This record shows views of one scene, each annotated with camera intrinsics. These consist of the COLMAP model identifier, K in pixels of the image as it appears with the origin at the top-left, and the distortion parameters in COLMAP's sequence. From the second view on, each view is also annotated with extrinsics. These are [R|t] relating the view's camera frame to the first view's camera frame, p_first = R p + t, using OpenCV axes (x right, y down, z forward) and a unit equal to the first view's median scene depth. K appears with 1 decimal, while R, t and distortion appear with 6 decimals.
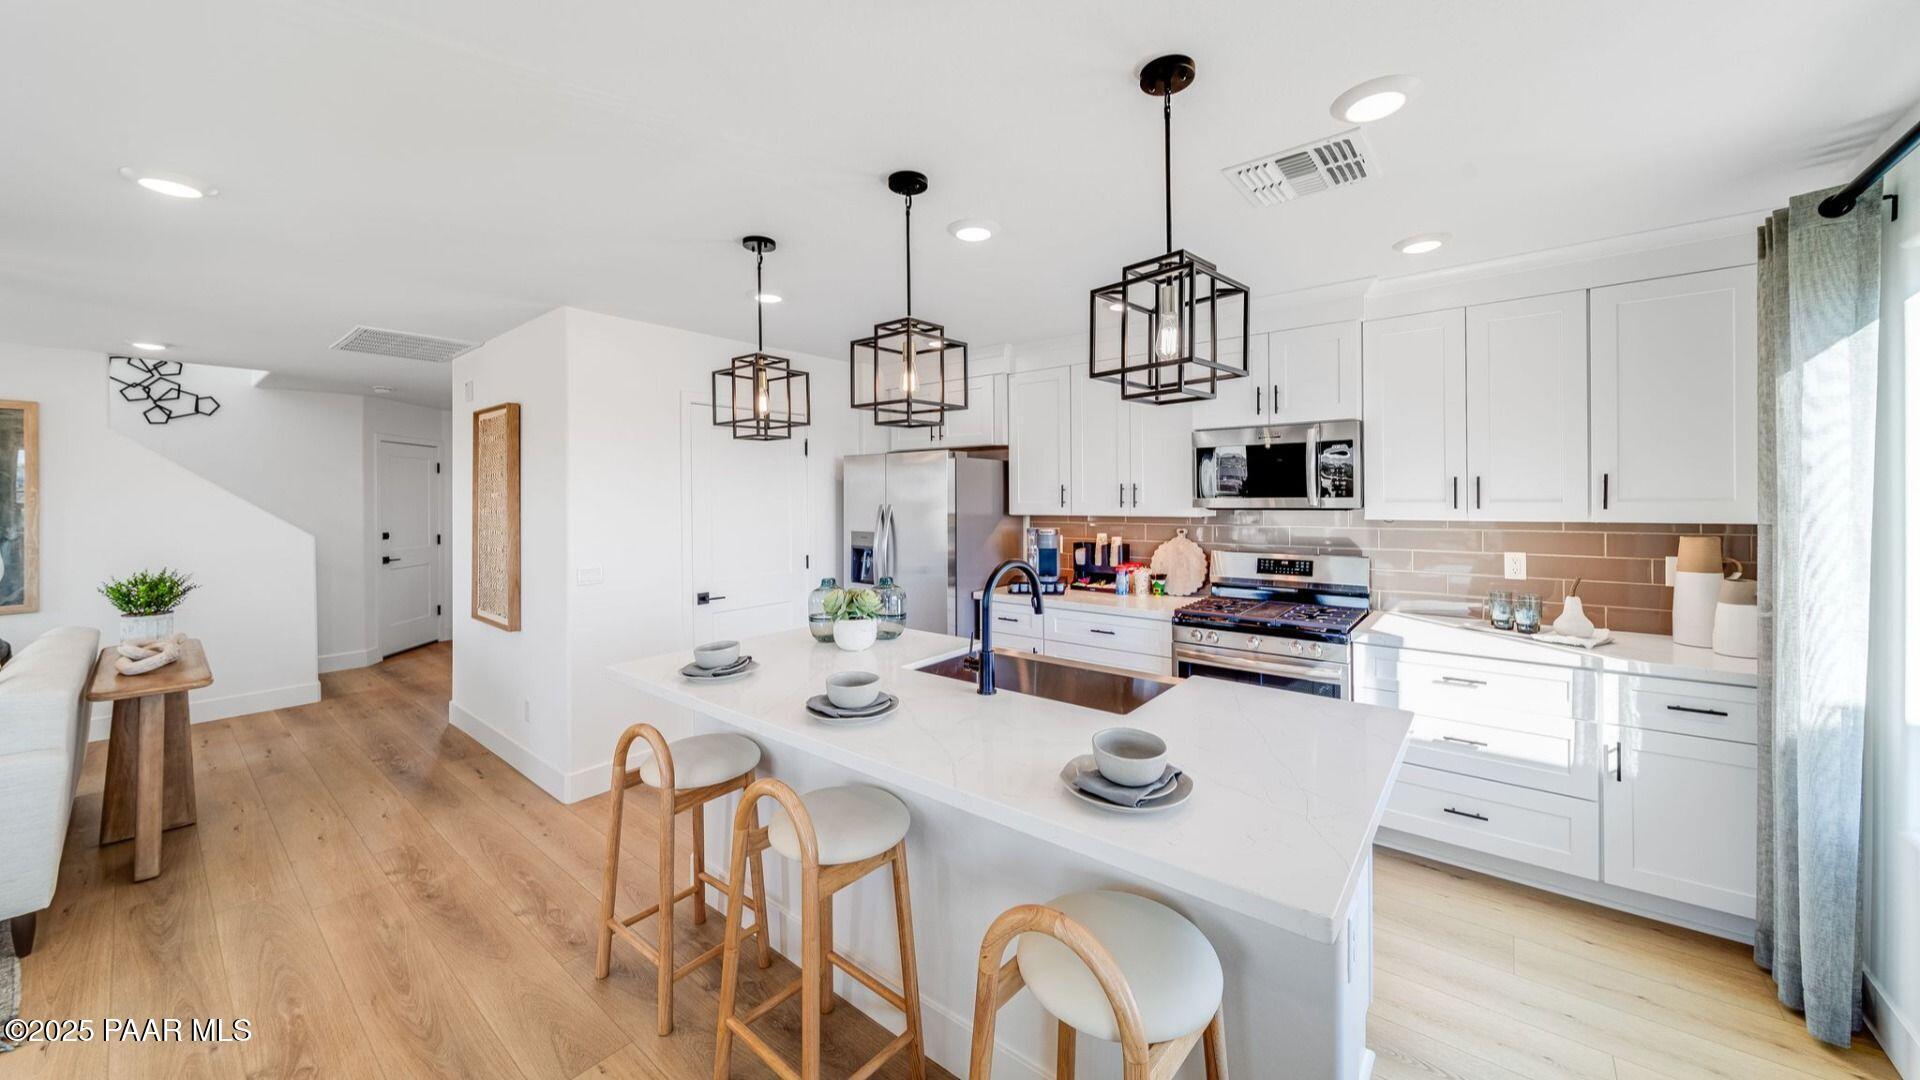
lens RADIAL K [[676.7, 0, 963.7], [0, 676.7, 493.5], [0, 0, 1]] dist [-0.001600, -0.000270]
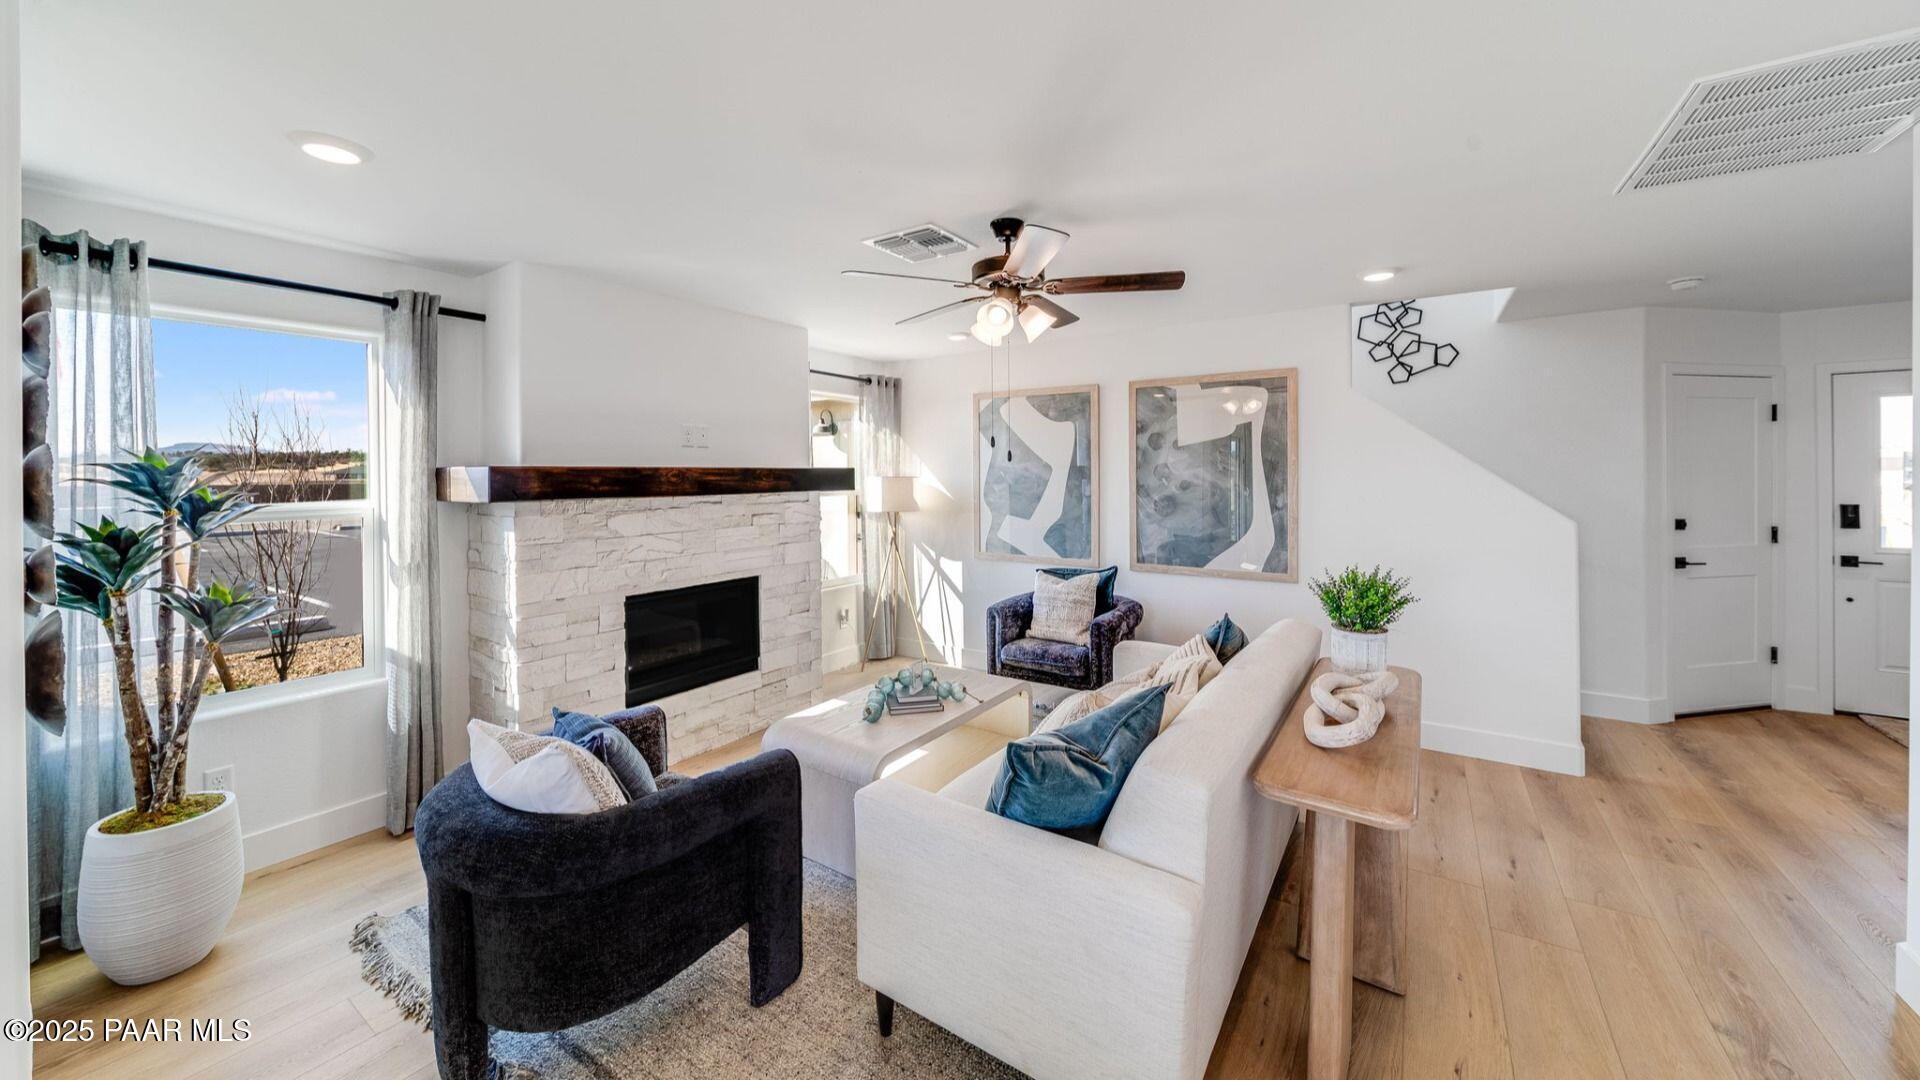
lens RADIAL K [[679.7, 0, 950.2], [0, 679.7, 480.3], [0, 0, 1]] dist [0.000002, -0.000191]
pose [[0.080885, 0.015779, -0.996599, -0.346301], [0.010326, 0.999808, 0.016668, 0.004219], [0.996670, -0.011639, 0.080707, 0.334256]]
